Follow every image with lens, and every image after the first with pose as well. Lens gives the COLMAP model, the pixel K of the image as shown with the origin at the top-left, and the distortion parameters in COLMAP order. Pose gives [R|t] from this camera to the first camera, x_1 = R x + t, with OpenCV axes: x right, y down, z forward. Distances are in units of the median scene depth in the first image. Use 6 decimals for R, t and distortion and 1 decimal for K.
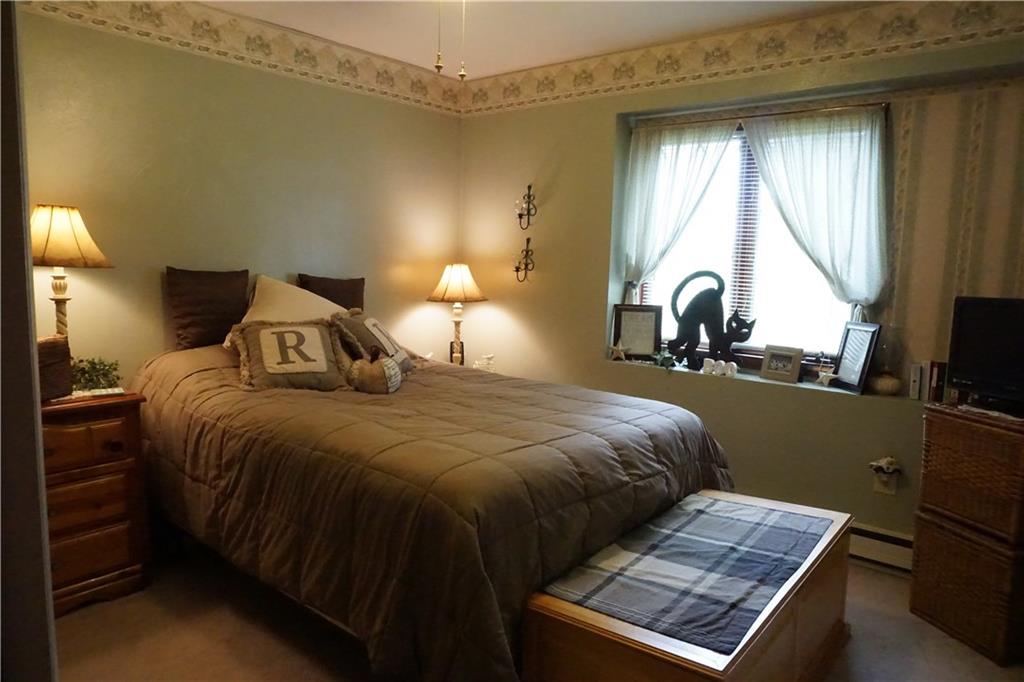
lens RADIAL K [[683.3, 0, 518.0], [0, 683.3, 344.5], [0, 0, 1]] dist [-0.049039, 0.037548]
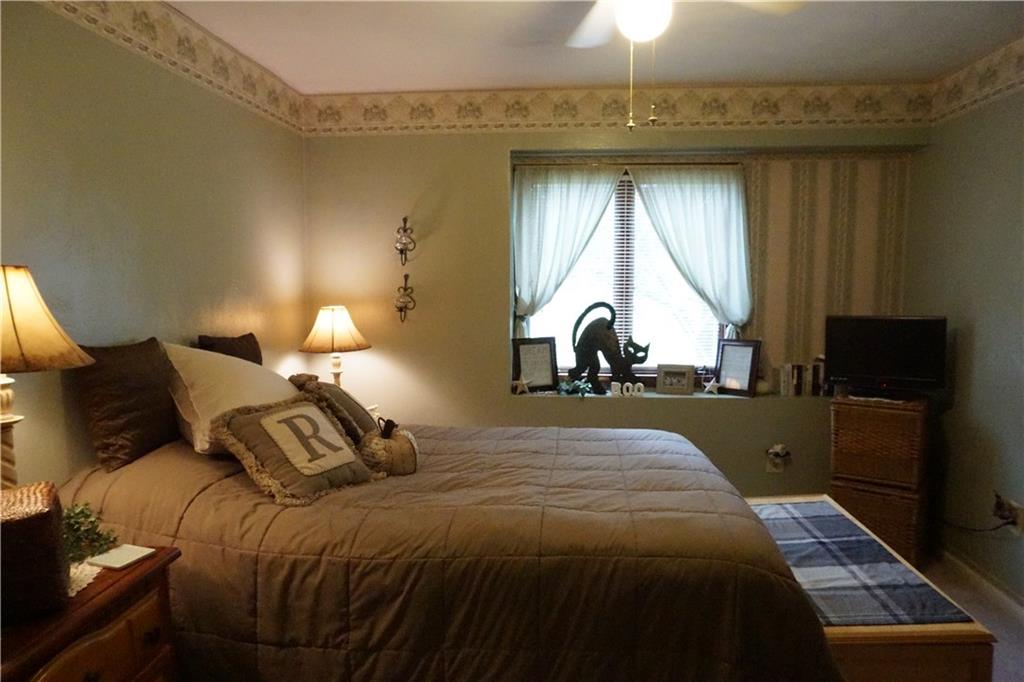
lens RADIAL K [[683.3, 0, 518.0], [0, 683.3, 344.5], [0, 0, 1]] dist [-0.049039, 0.037548]
pose [[0.814104, -0.089696, 0.573750, -0.544655], [0.098172, 0.995037, 0.016258, -0.084308], [-0.572360, 0.043091, 0.818869, 0.220053]]
